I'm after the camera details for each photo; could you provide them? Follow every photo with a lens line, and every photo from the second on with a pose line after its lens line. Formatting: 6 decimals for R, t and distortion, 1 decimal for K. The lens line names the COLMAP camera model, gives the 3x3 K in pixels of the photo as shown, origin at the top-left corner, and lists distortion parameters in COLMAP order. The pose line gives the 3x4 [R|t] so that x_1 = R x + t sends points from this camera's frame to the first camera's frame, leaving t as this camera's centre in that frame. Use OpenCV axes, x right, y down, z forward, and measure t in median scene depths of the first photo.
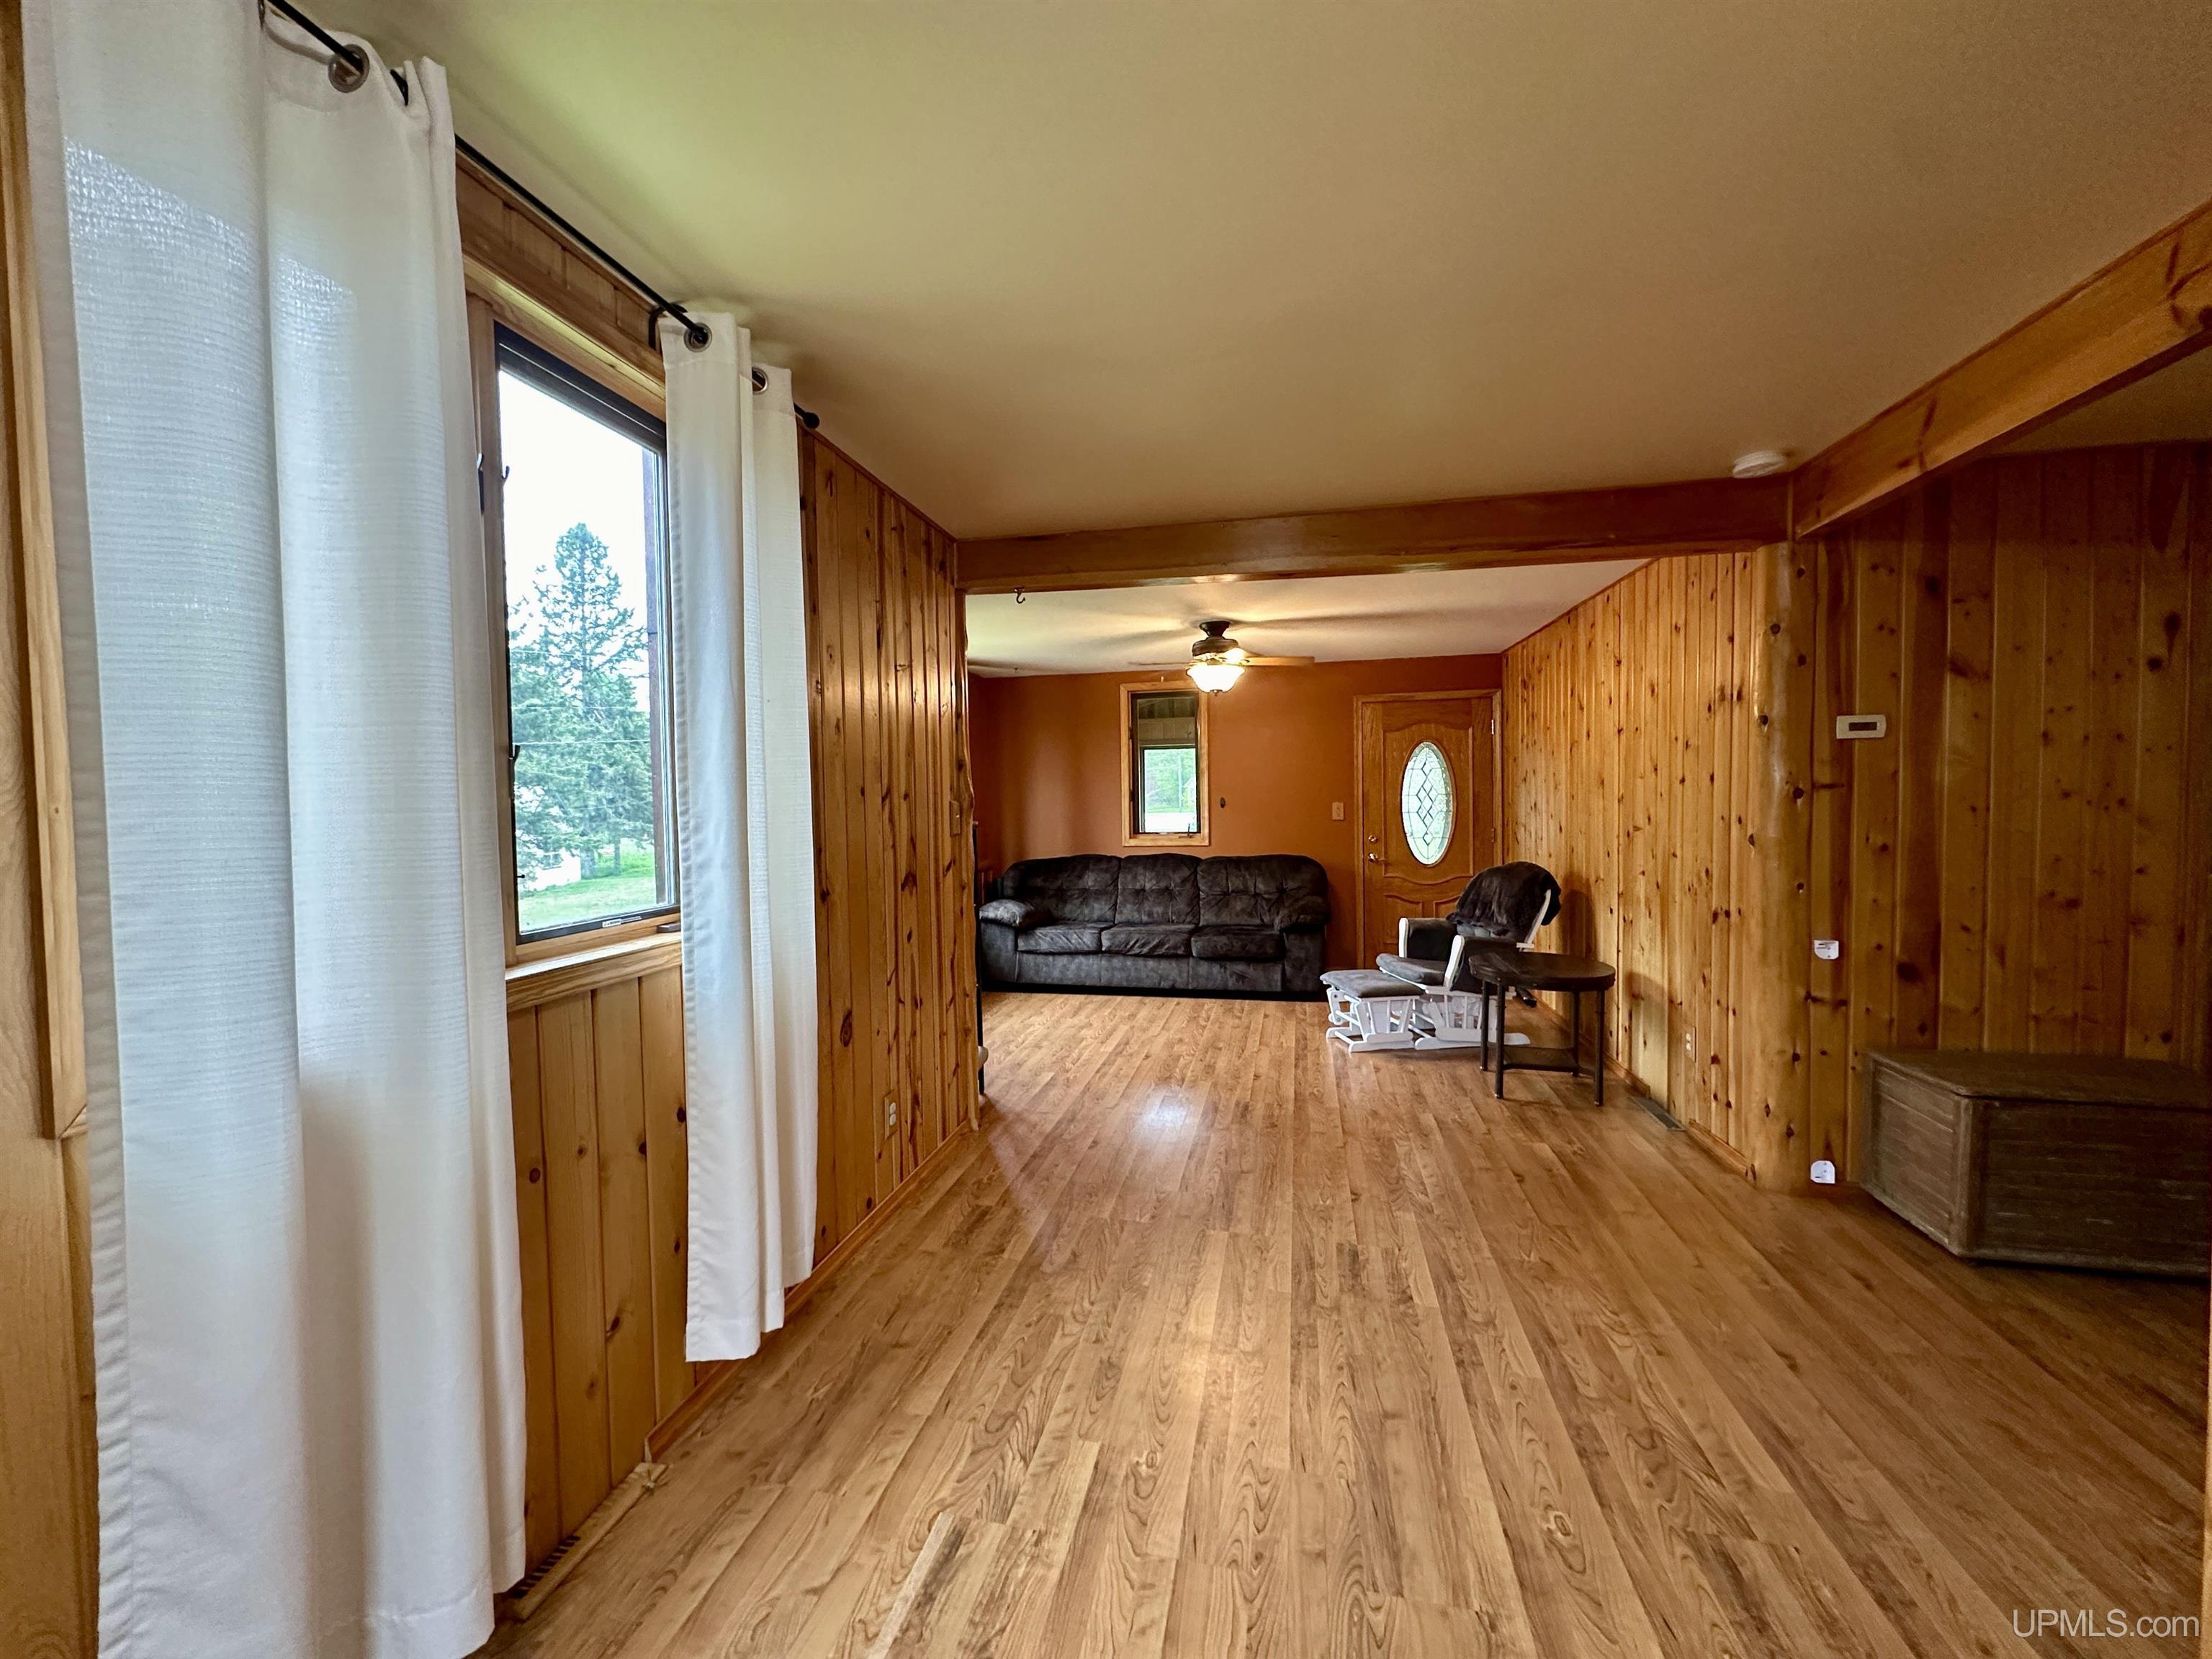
lens RADIAL K [[881.1, 0, 1106.0], [0, 881.1, 829.5], [0, 0, 1]] dist [-0.003700, 0.001036]
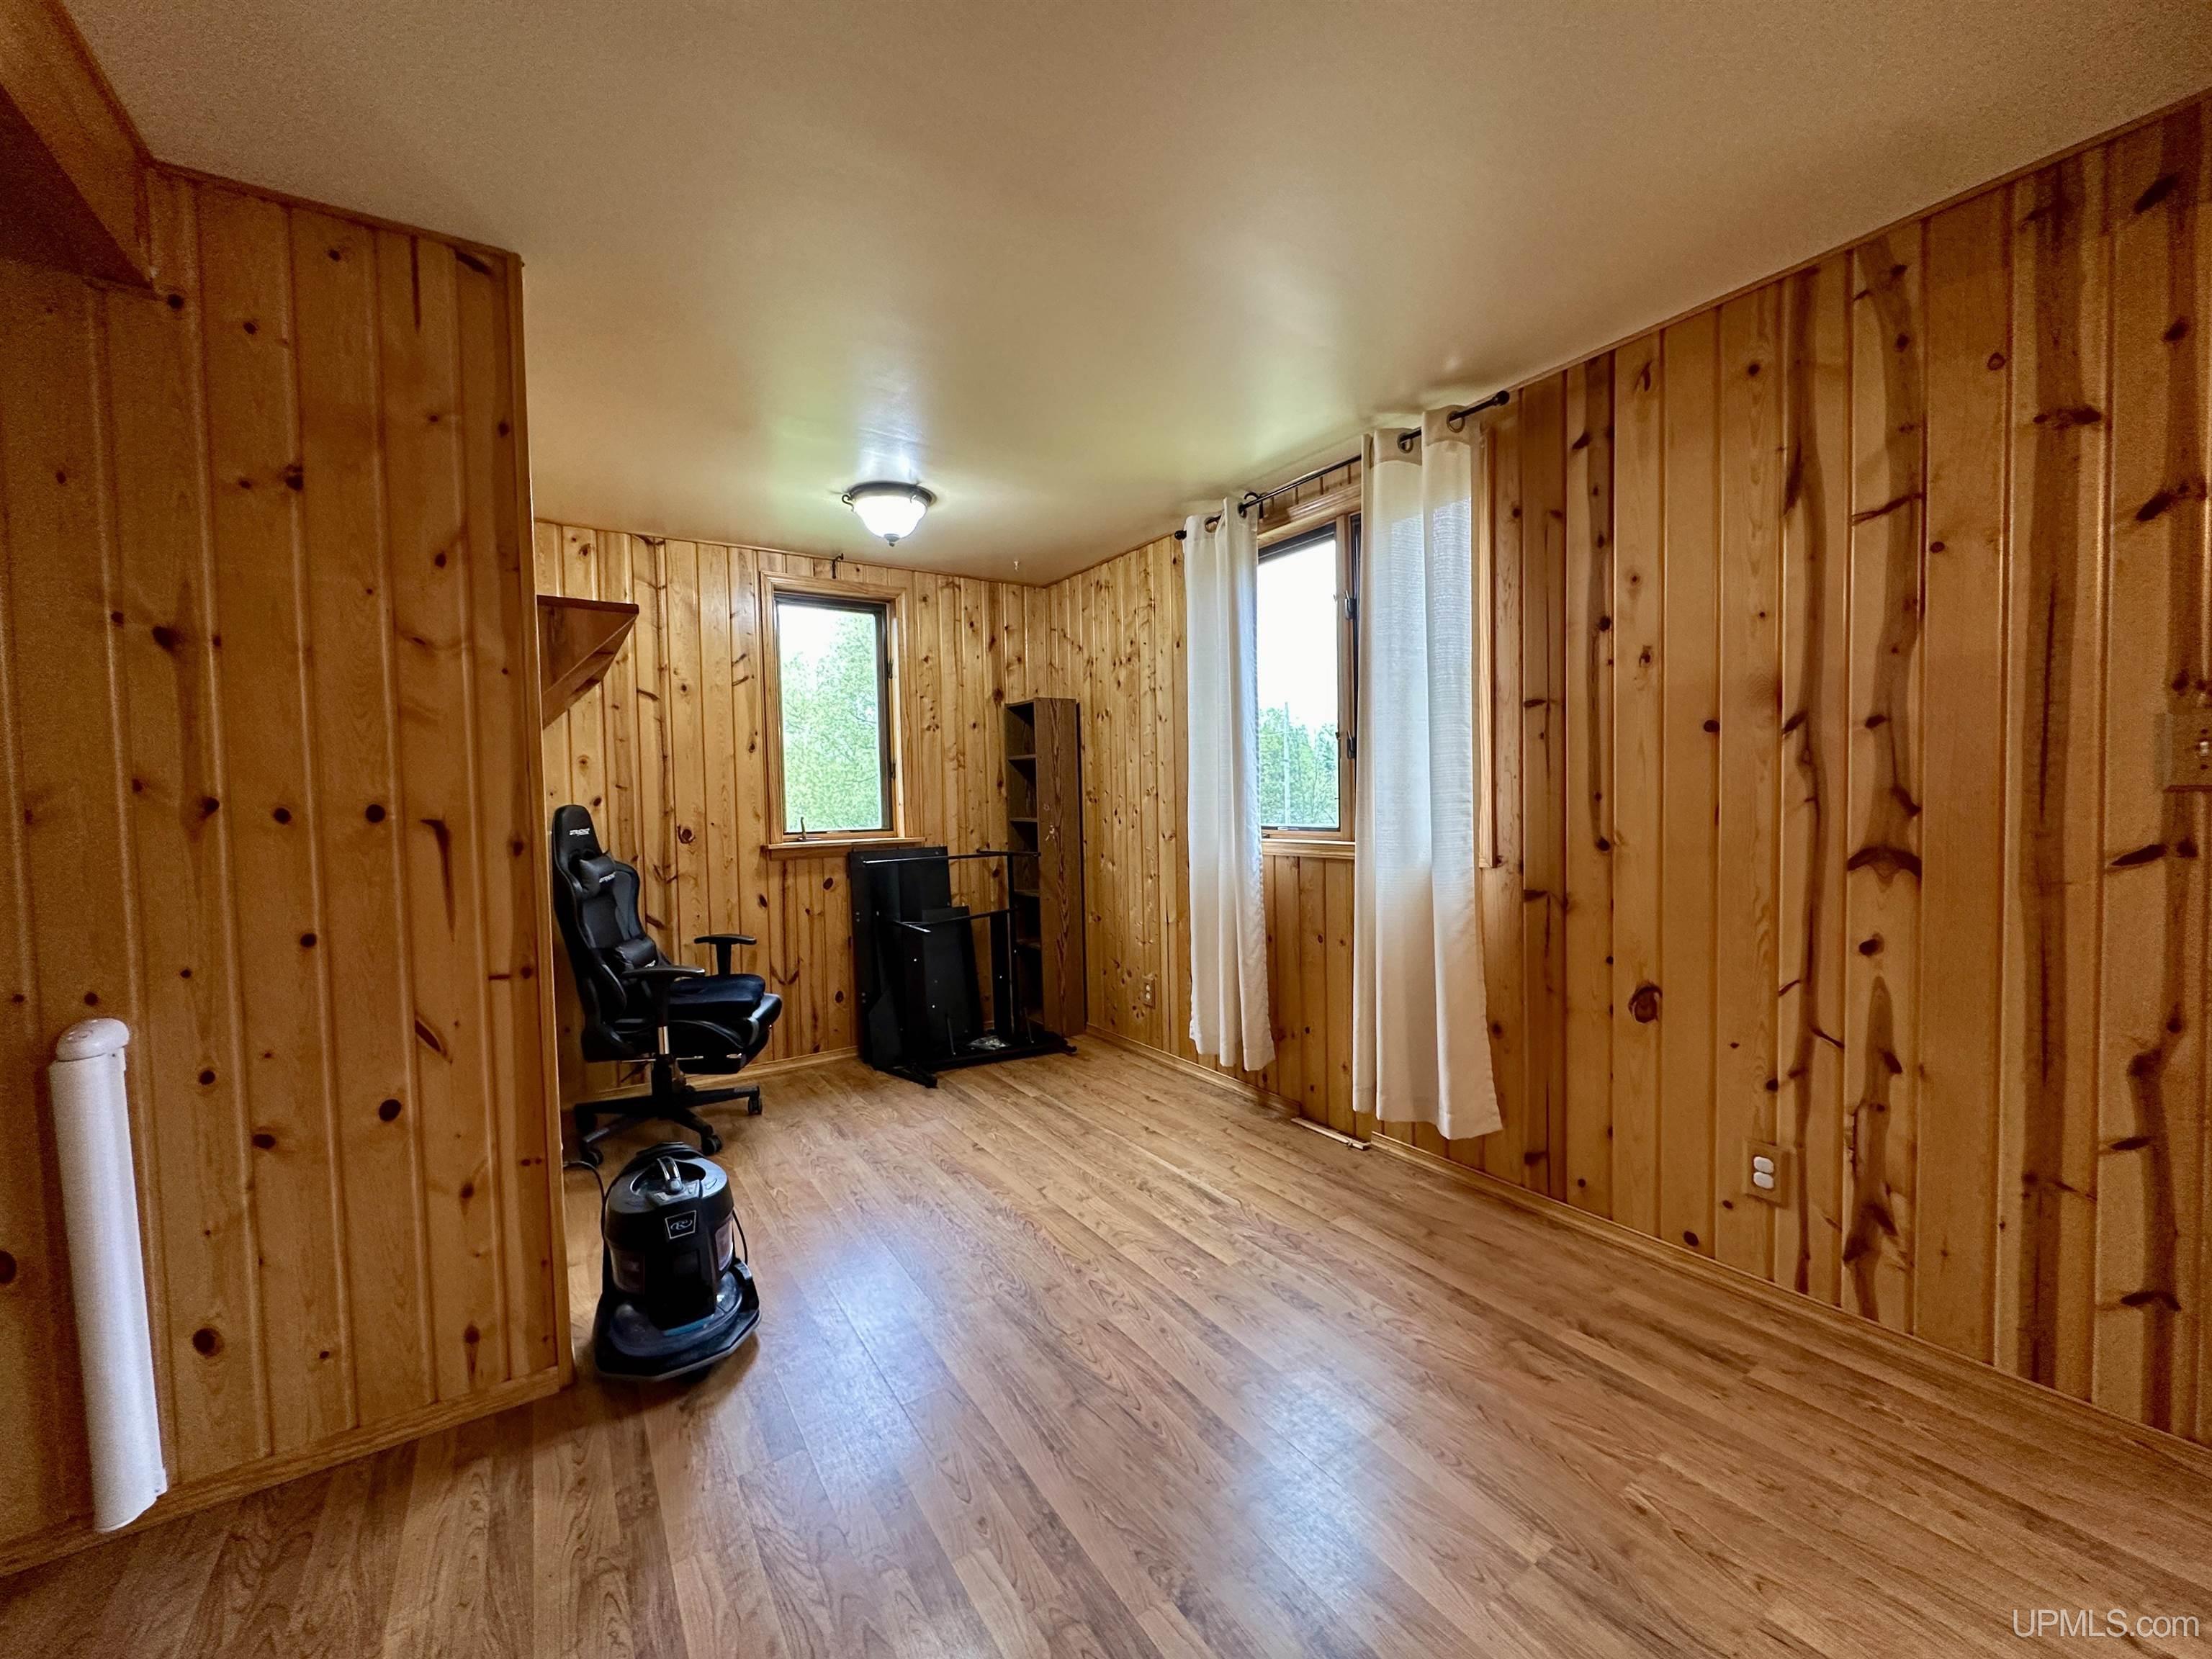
lens RADIAL K [[881.1, 0, 1106.0], [0, 881.1, 829.5], [0, 0, 1]] dist [-0.003700, 0.001036]
pose [[-0.704078, 0.055074, -0.707984, 0.296974], [0.008747, 0.997585, 0.068903, -0.004445], [0.710069, 0.042320, -0.702860, 0.527256]]
